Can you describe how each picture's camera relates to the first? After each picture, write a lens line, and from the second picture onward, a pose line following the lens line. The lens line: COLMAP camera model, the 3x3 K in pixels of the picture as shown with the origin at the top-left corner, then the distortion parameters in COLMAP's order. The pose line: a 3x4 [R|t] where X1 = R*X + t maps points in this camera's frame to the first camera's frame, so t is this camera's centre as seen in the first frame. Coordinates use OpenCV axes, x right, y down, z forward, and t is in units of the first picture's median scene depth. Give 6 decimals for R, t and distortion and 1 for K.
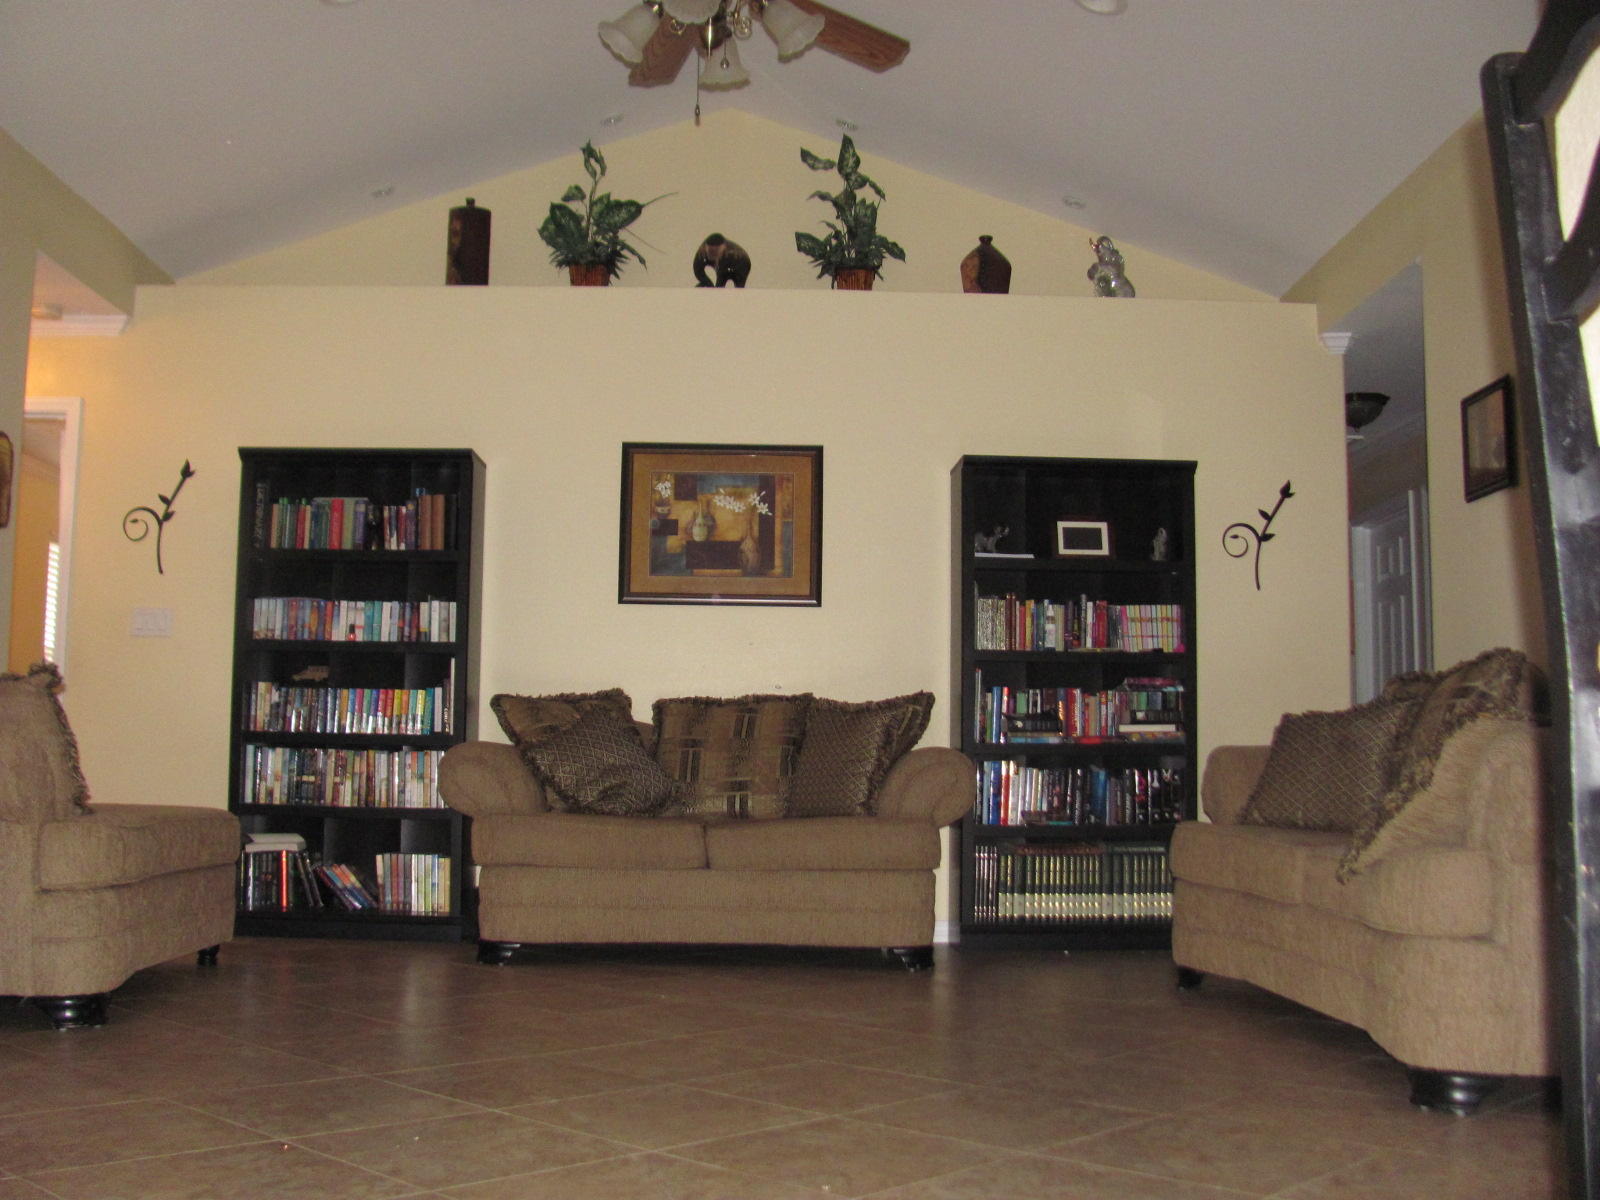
lens RADIAL K [[1689.9, 0, 800.0], [0, 1689.9, 600.0], [0, 0, 1]] dist [-0.199580, 0.271491]
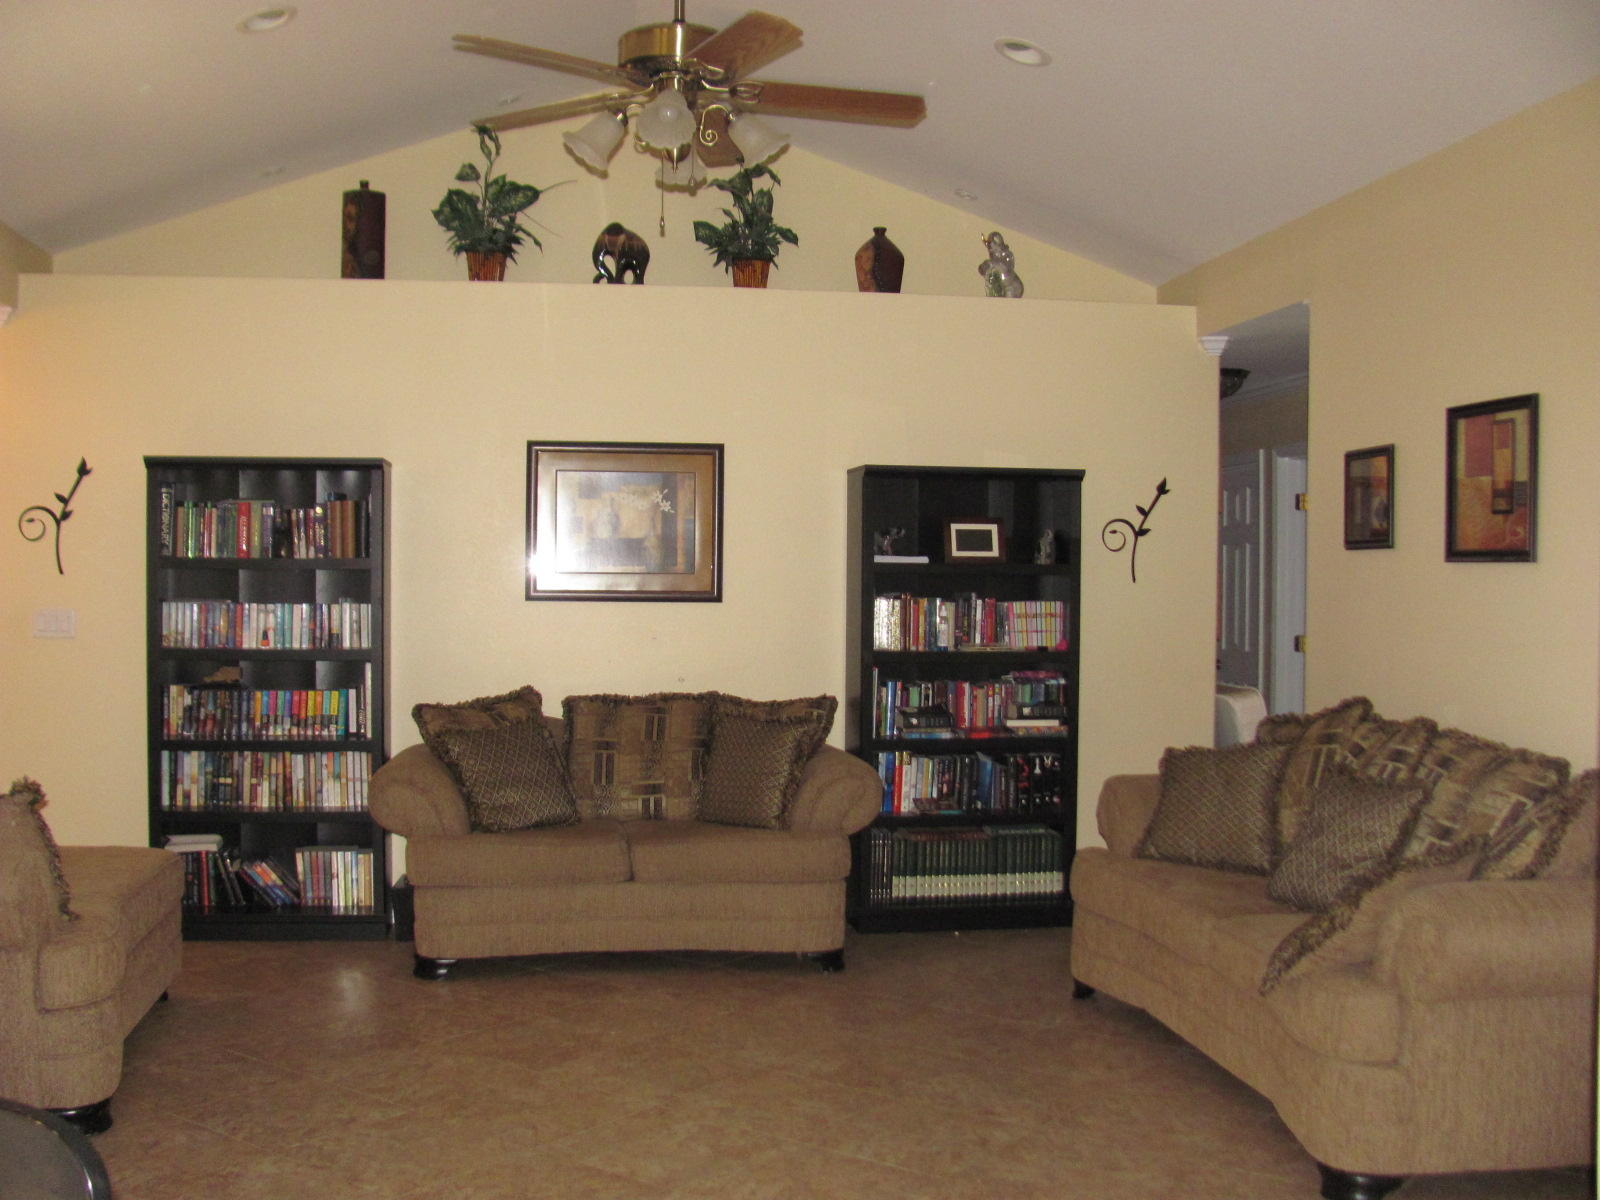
lens RADIAL K [[1689.9, 0, 800.0], [0, 1689.9, 600.0], [0, 0, 1]] dist [-0.199580, 0.271491]
pose [[0.992558, -0.004554, 0.121691, -0.068224], [-0.010193, 0.992686, 0.120292, -0.125969], [-0.121349, -0.120637, 0.985252, -0.027115]]
